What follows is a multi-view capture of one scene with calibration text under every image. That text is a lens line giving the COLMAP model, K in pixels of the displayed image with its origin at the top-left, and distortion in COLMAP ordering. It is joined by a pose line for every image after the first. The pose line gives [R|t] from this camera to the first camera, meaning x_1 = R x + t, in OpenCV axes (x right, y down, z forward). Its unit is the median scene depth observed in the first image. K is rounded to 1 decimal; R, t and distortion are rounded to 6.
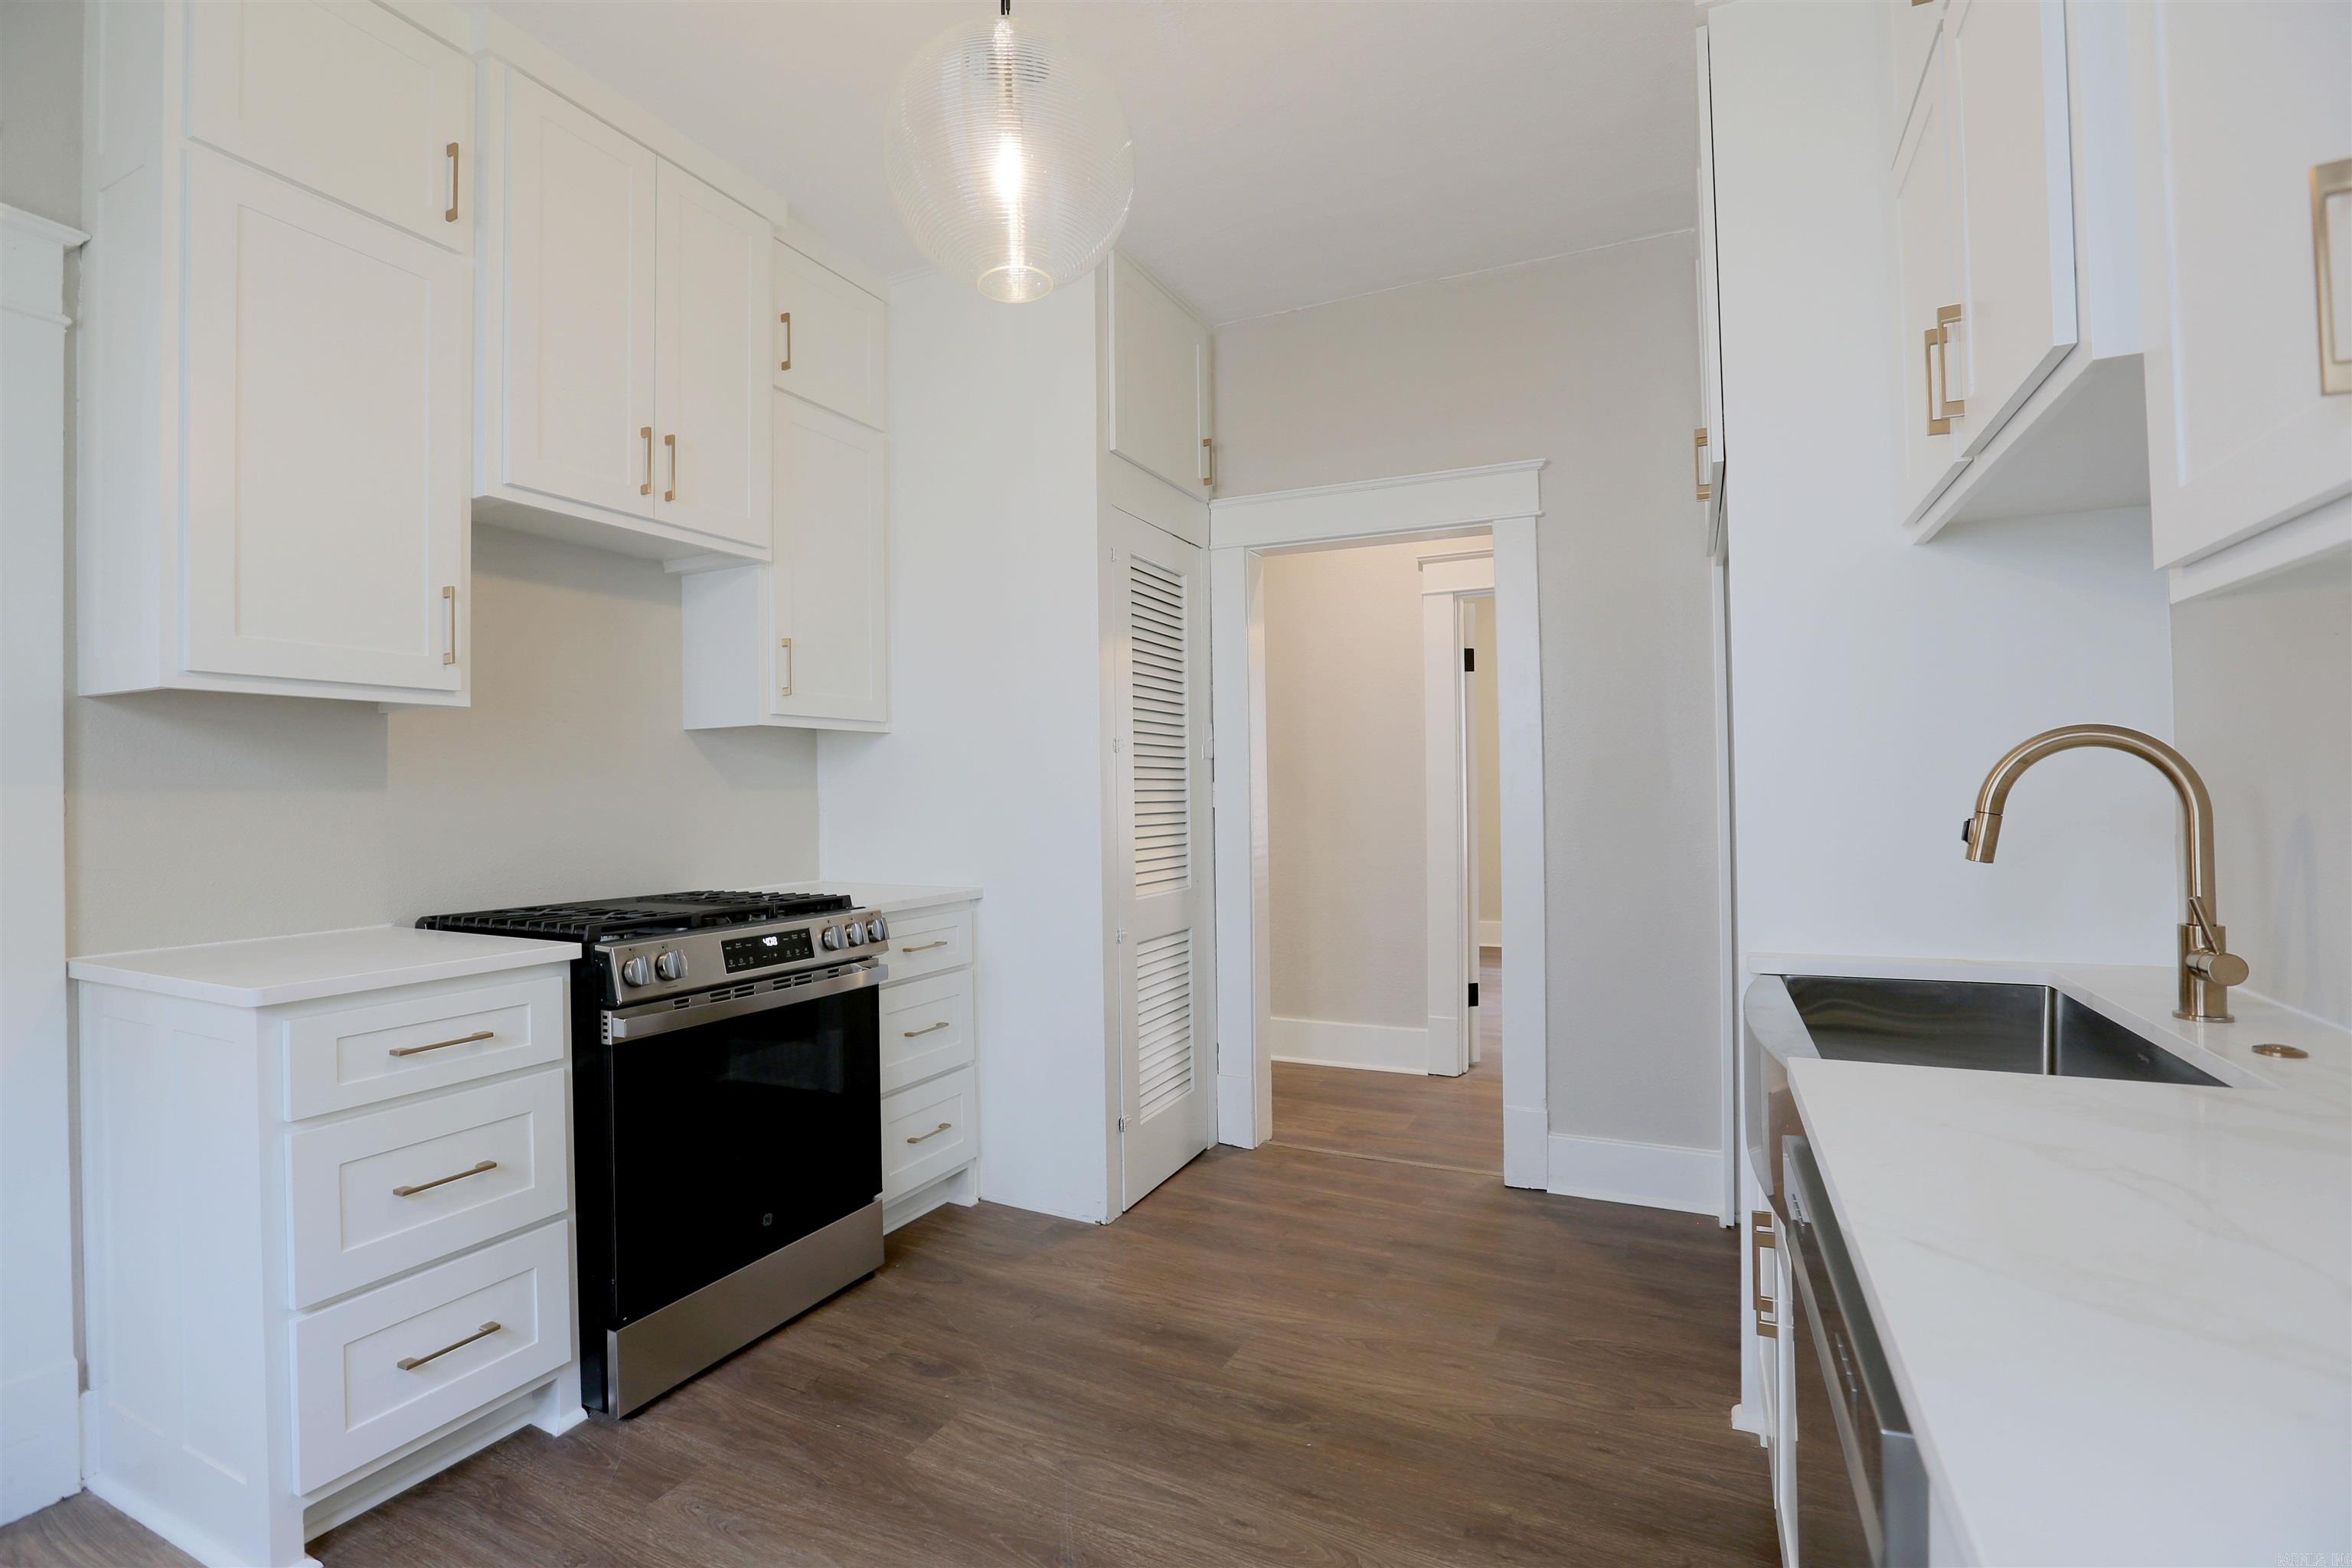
lens RADIAL K [[1069.3, 0, 1174.1], [0, 1069.3, 783.5], [0, 0, 1]] dist [-0.055410, 0.017918]
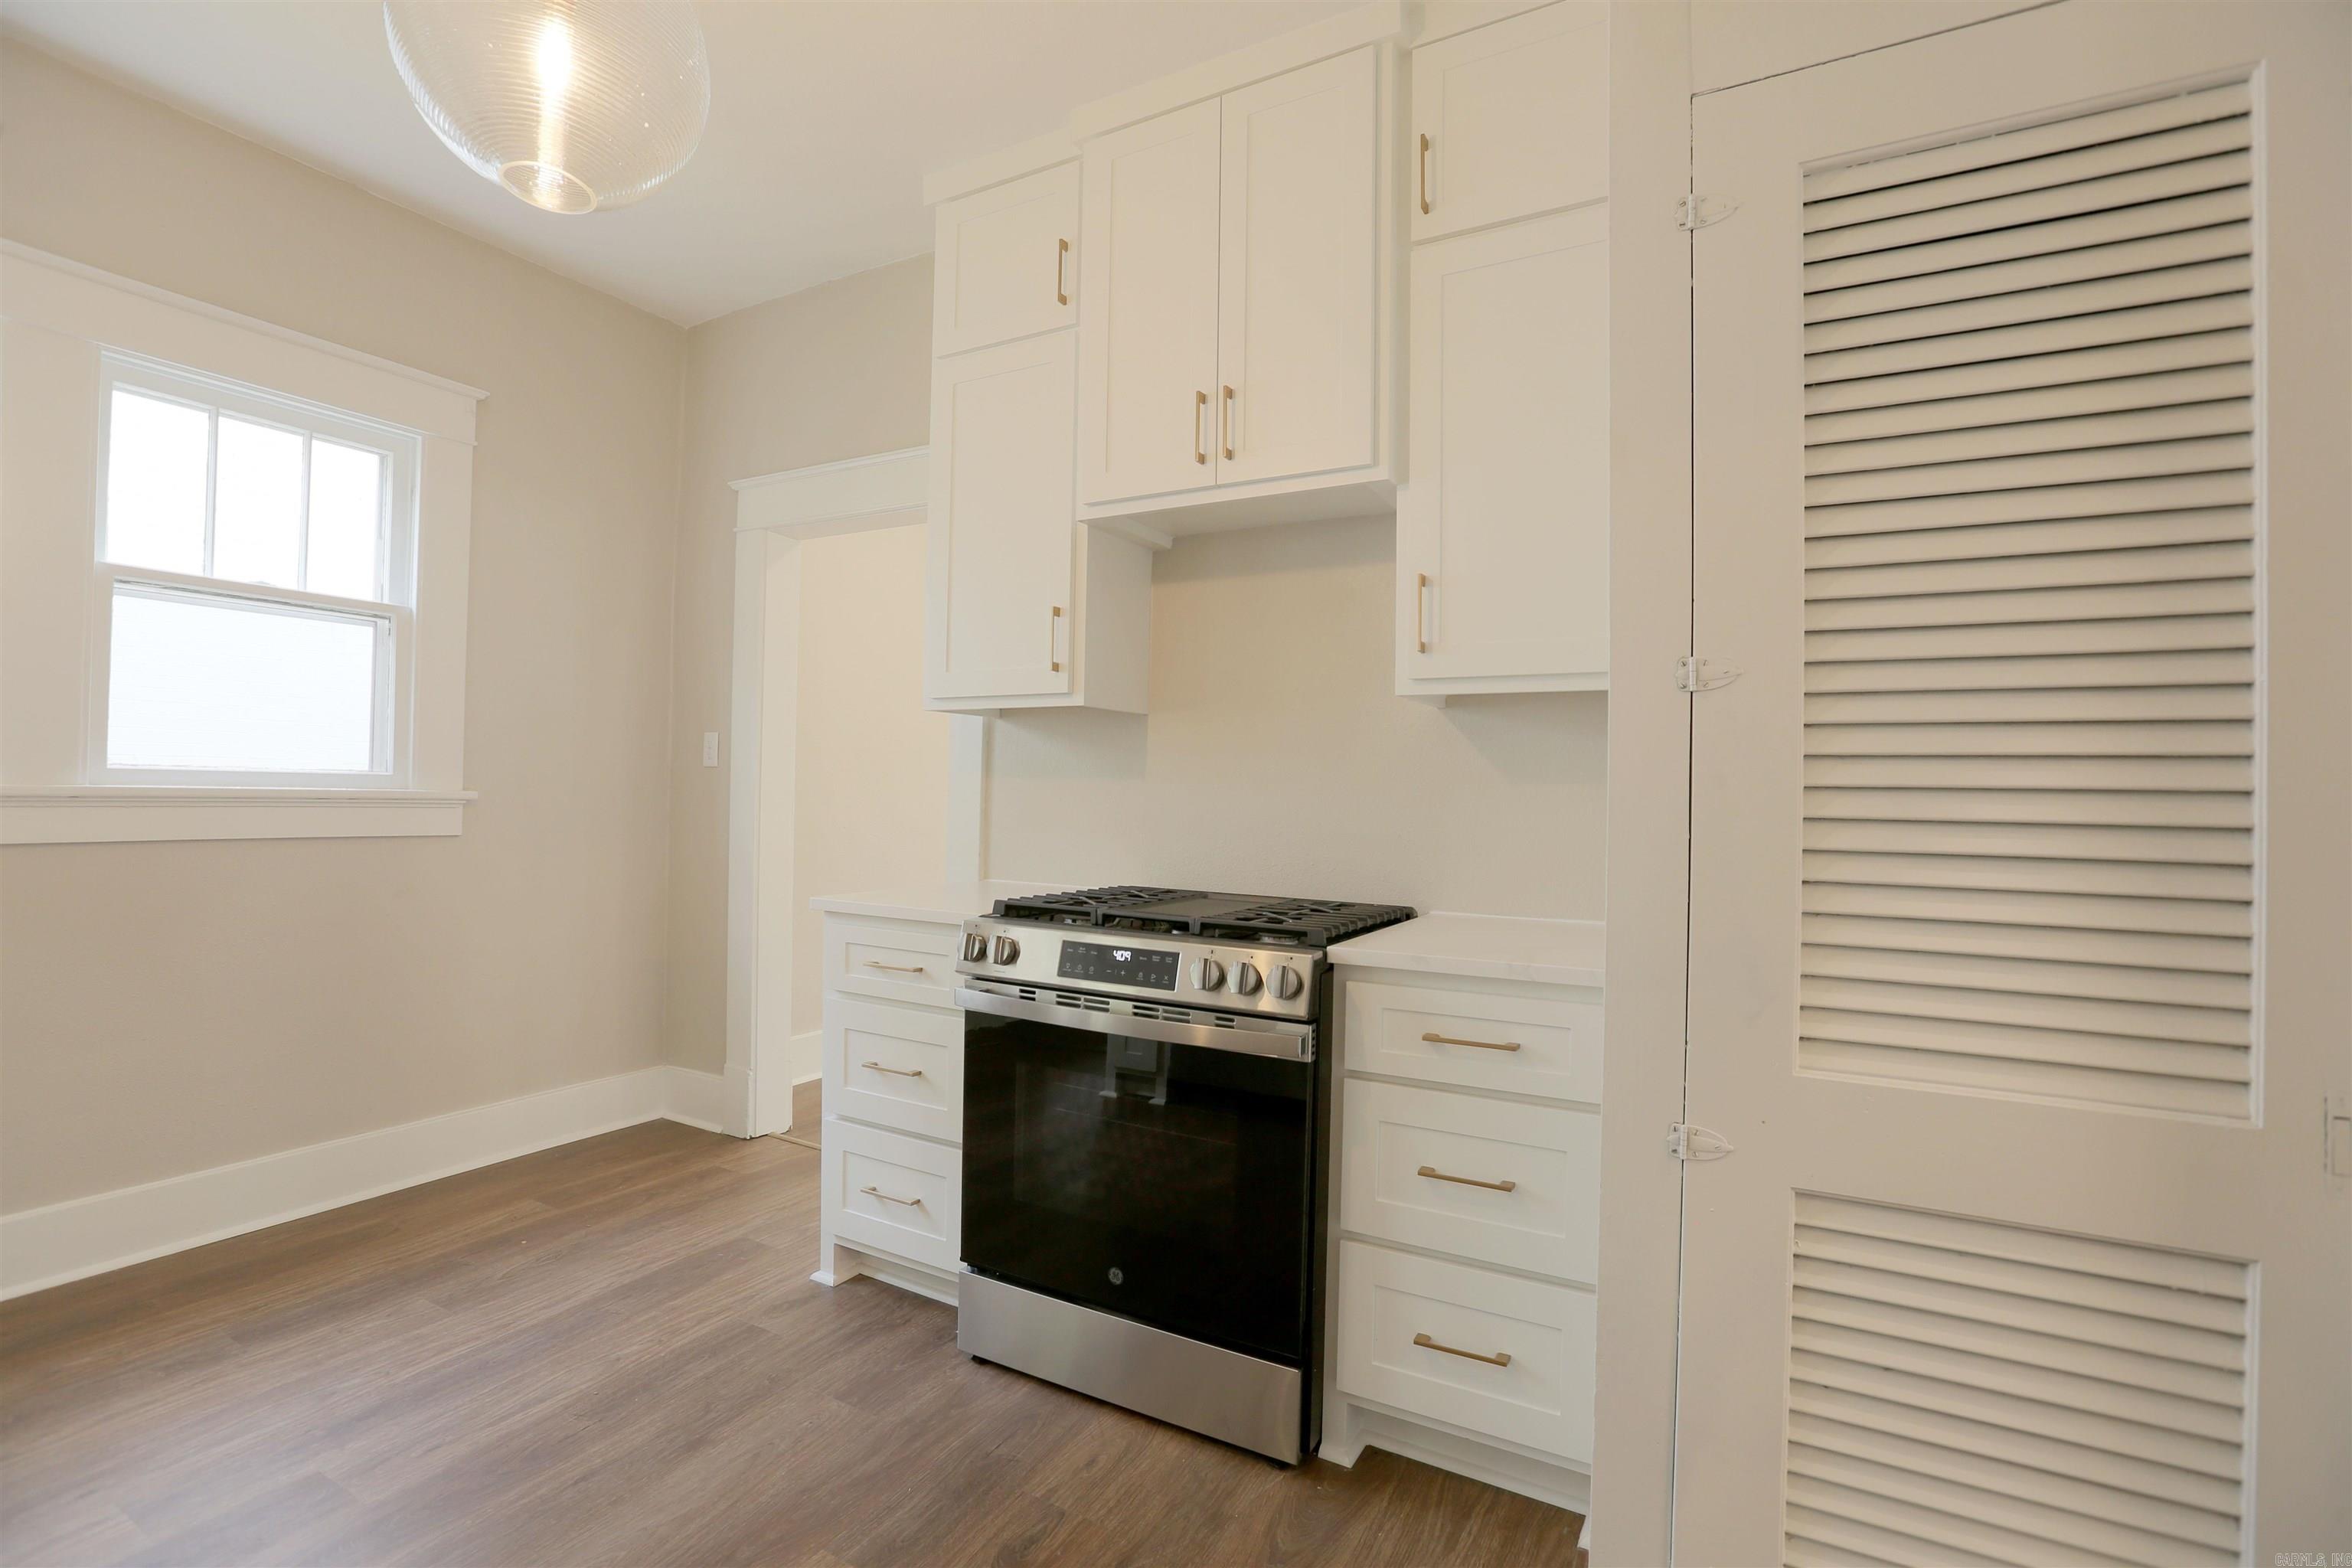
lens RADIAL K [[1069.3, 0, 1174.1], [0, 1069.3, 783.5], [0, 0, 1]] dist [-0.055410, 0.017918]
pose [[-0.064405, 0.003155, -0.997919, 0.485052], [-0.007403, 0.999966, 0.003640, 0.007512], [0.997896, 0.007622, -0.064380, 1.127535]]
